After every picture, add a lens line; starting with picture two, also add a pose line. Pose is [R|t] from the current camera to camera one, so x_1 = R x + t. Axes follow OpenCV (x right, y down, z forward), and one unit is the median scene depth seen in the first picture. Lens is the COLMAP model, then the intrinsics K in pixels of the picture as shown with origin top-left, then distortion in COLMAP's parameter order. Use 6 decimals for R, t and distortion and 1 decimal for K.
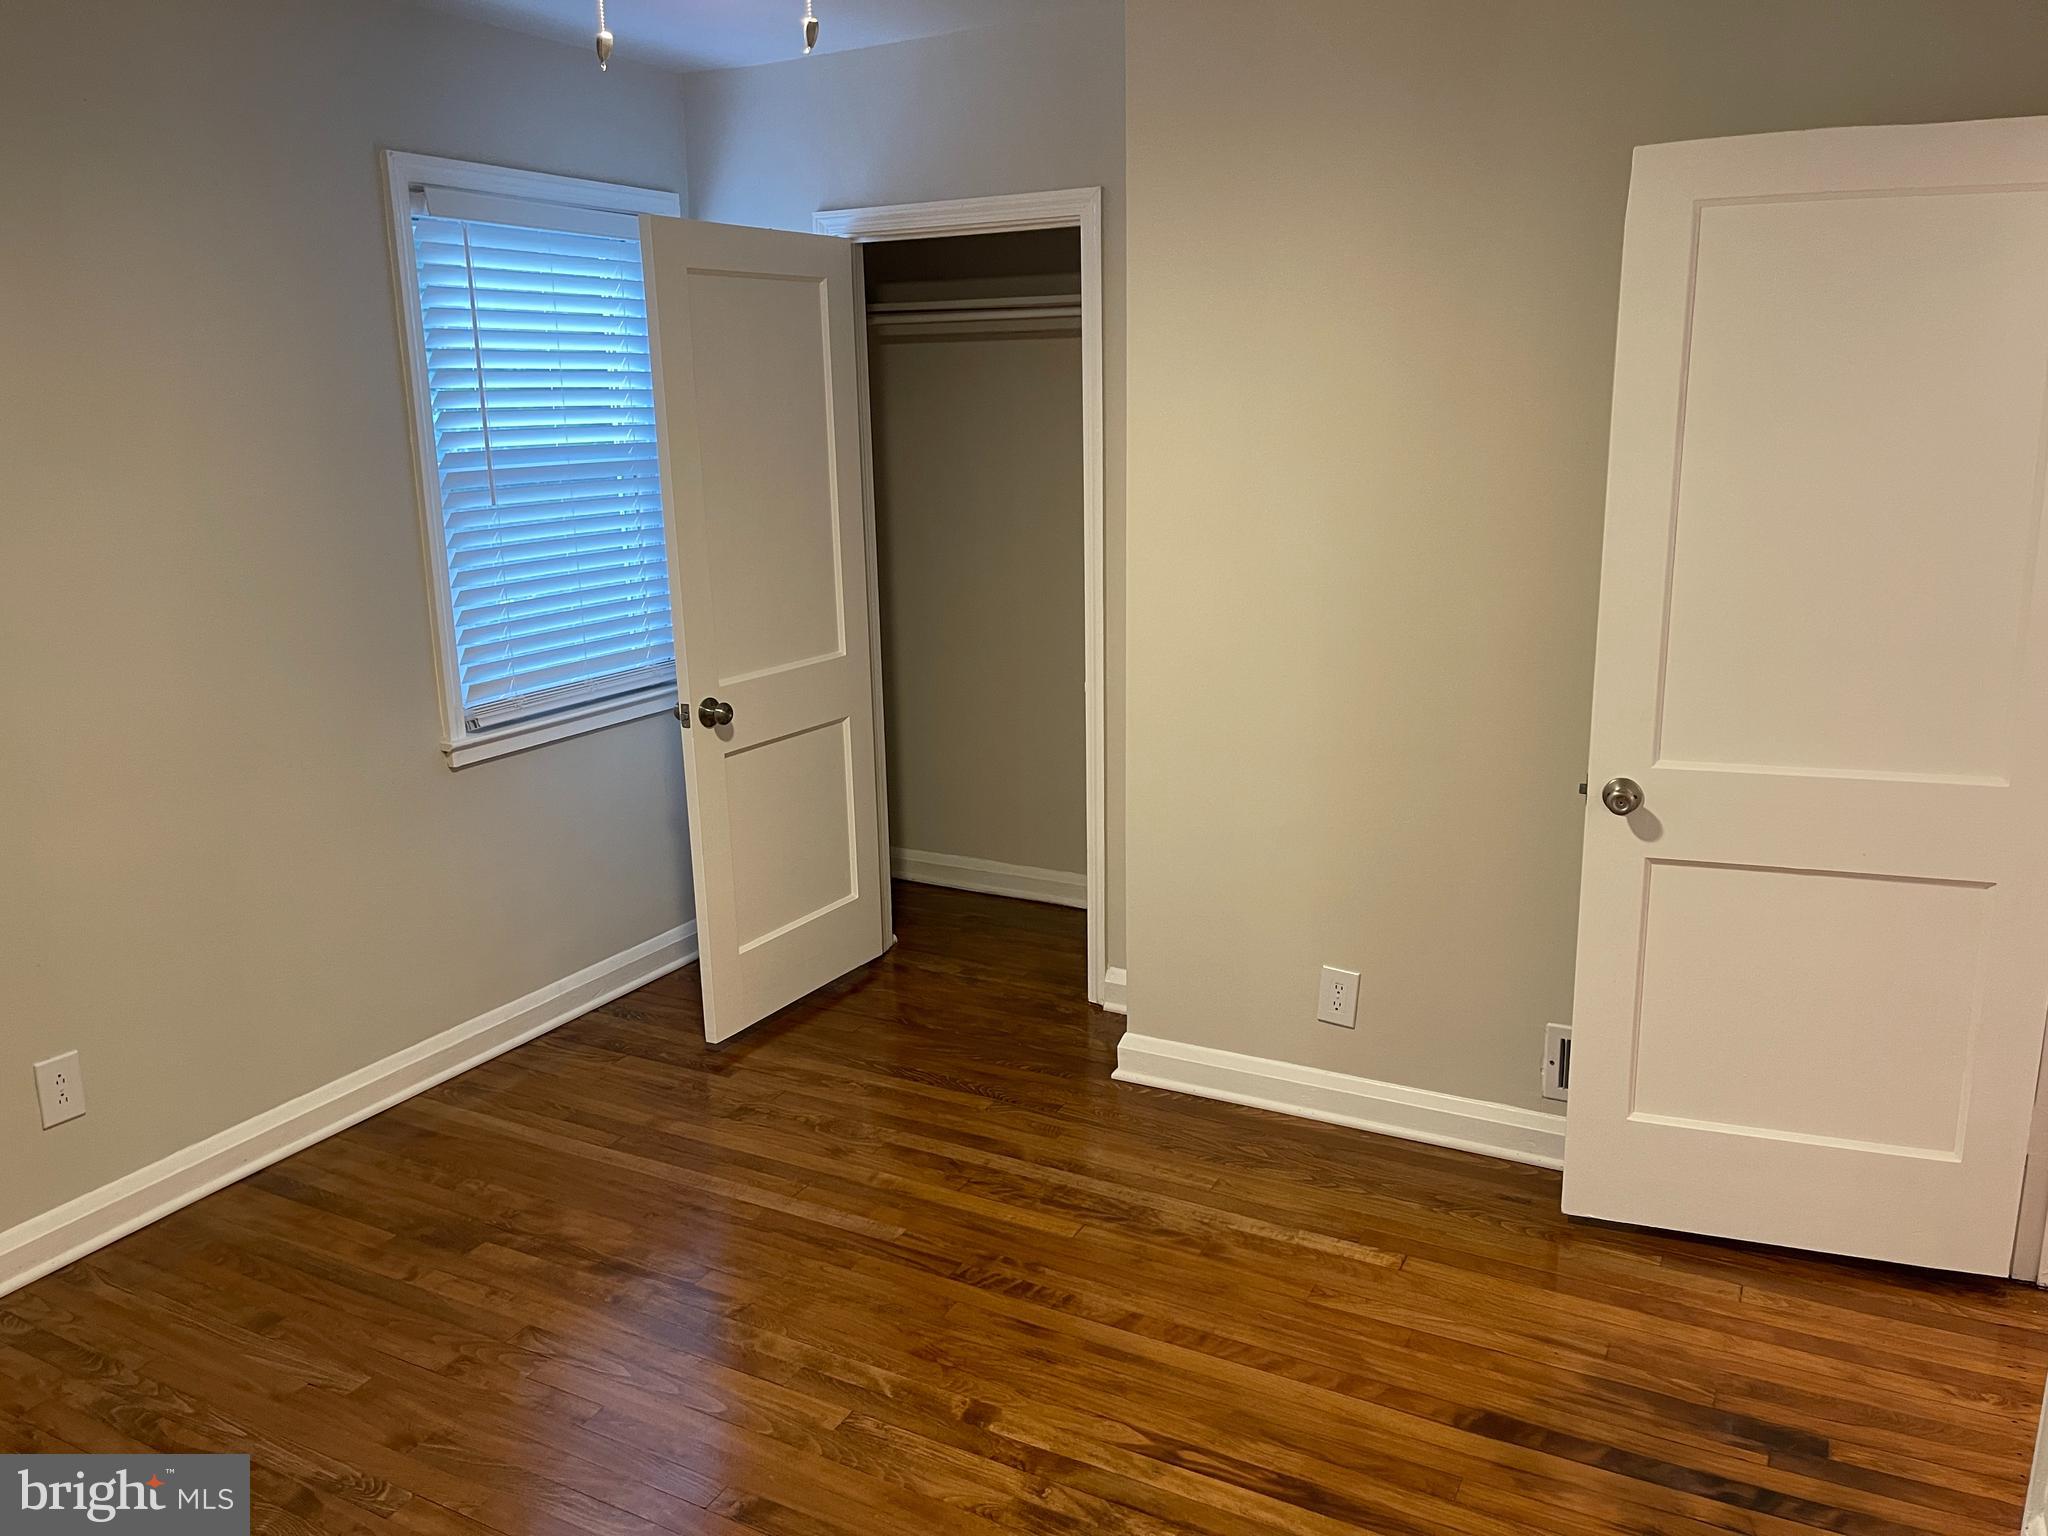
lens RADIAL K [[1553.8, 0, 1032.1], [0, 1553.8, 764.6], [0, 0, 1]] dist [0.075148, -0.088761]
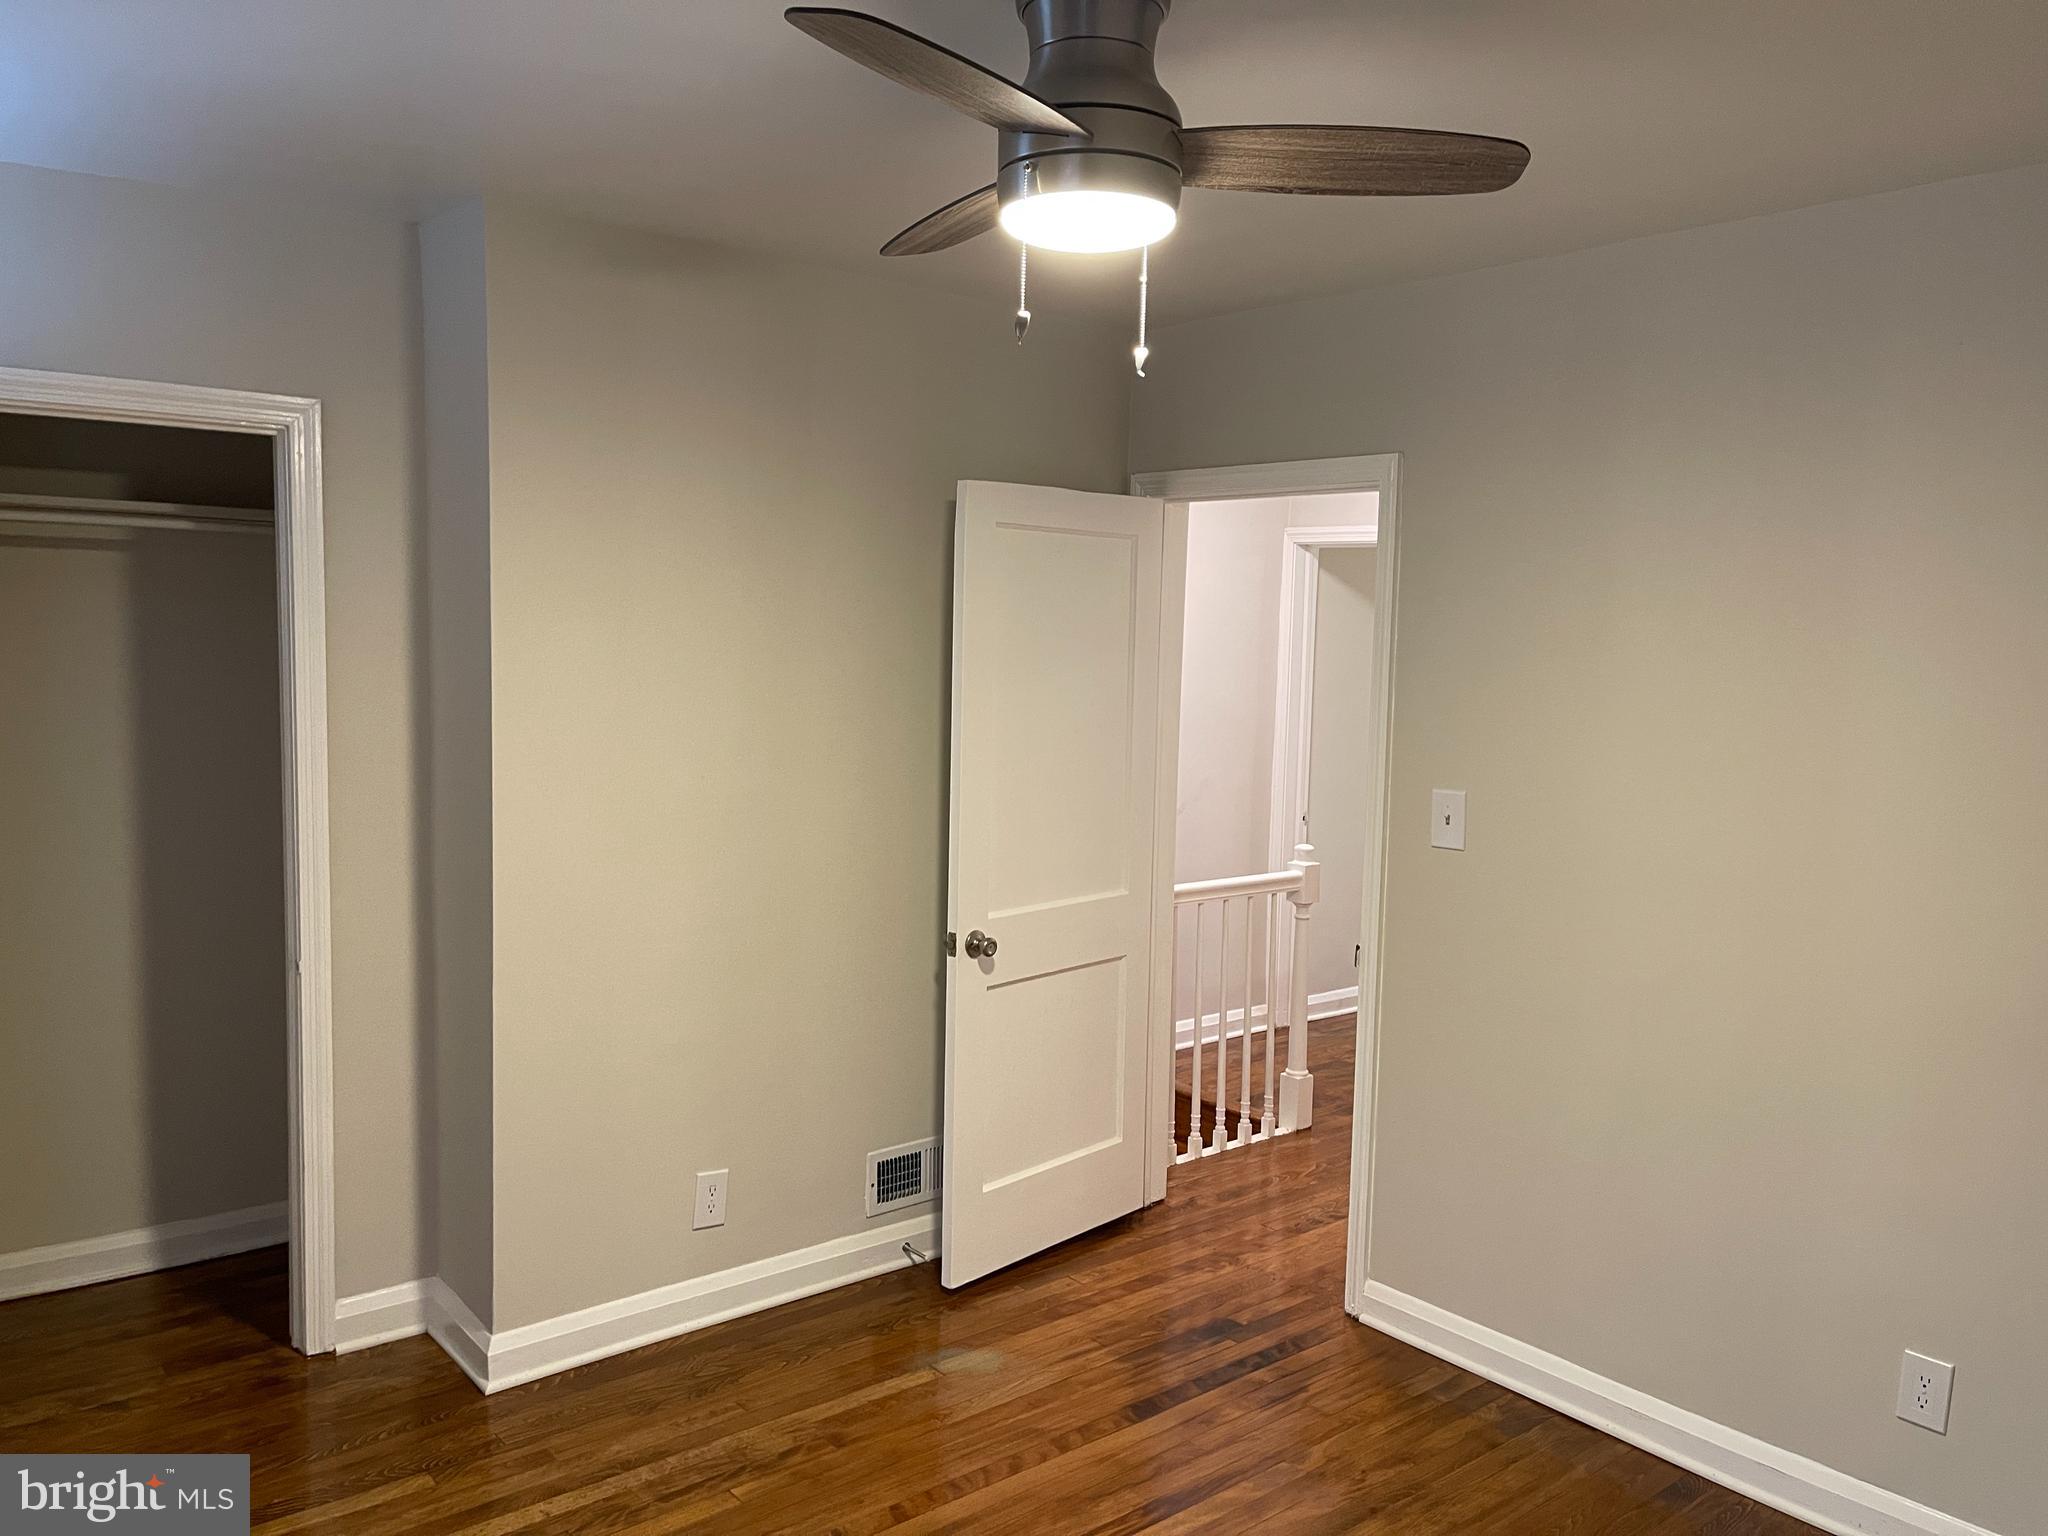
lens RADIAL K [[1553.8, 0, 1023.9], [0, 1553.8, 785.4], [0, 0, 1]] dist [0.075148, -0.088761]
pose [[0.380148, -0.064086, 0.922703, -0.759353], [0.184107, 0.982877, -0.007586, -0.087832], [-0.906417, 0.172760, 0.385437, 0.395397]]
